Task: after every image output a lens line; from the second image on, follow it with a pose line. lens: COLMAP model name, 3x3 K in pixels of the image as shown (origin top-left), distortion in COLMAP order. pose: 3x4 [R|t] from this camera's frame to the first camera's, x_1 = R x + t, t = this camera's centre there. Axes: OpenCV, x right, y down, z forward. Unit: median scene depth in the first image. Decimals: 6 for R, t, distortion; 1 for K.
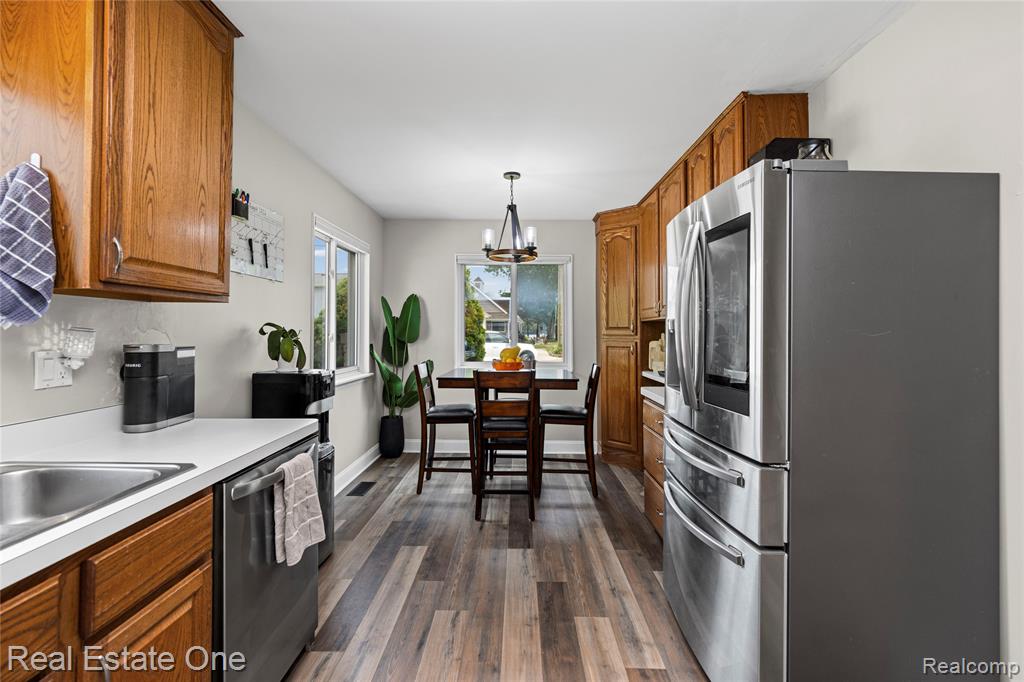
lens RADIAL K [[472.8, 0, 515.5], [0, 472.8, 328.5], [0, 0, 1]] dist [0.000387, 0.000009]
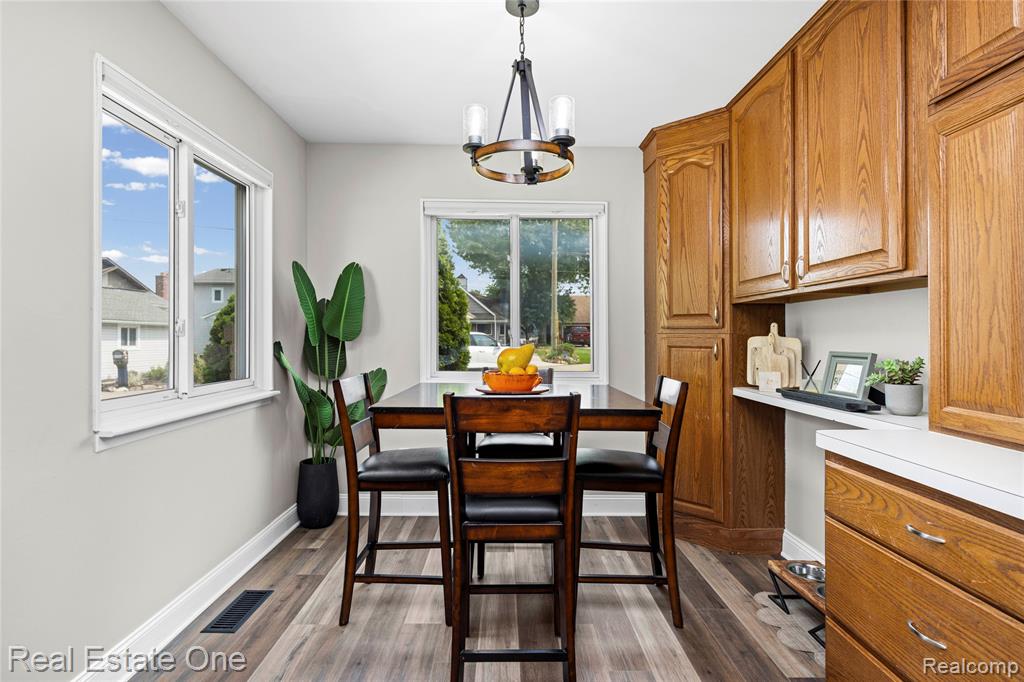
lens RADIAL K [[509.0, 0, 512.0], [0, 509.0, 341.0], [0, 0, 1]] dist [-0.002016, 0.000095]
pose [[0.999816, -0.000212, 0.019177, -0.024190], [-0.000121, 0.999849, 0.017379, 0.021736], [-0.019178, -0.017378, 0.999665, 0.375698]]
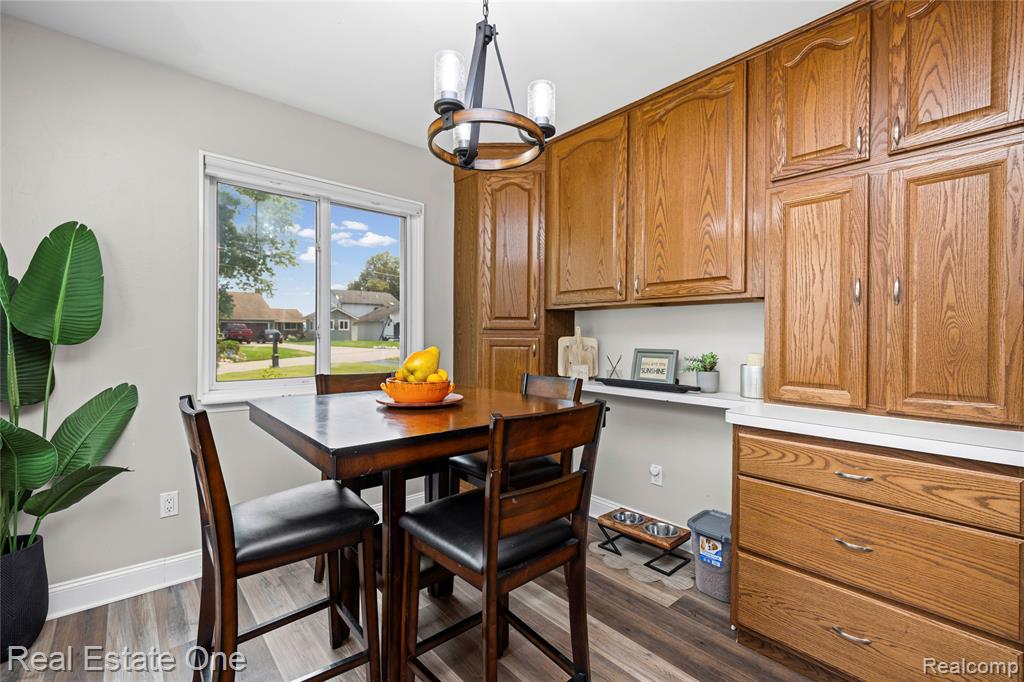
lens RADIAL K [[440.9, 0, 509.6], [0, 440.9, 338.4], [0, 0, 1]] dist [-0.001162, -0.000508]
pose [[0.754113, -0.005427, 0.656723, -0.216005], [-0.007835, 0.999820, 0.017260, 0.018648], [-0.656698, -0.018161, 0.753935, 0.551921]]
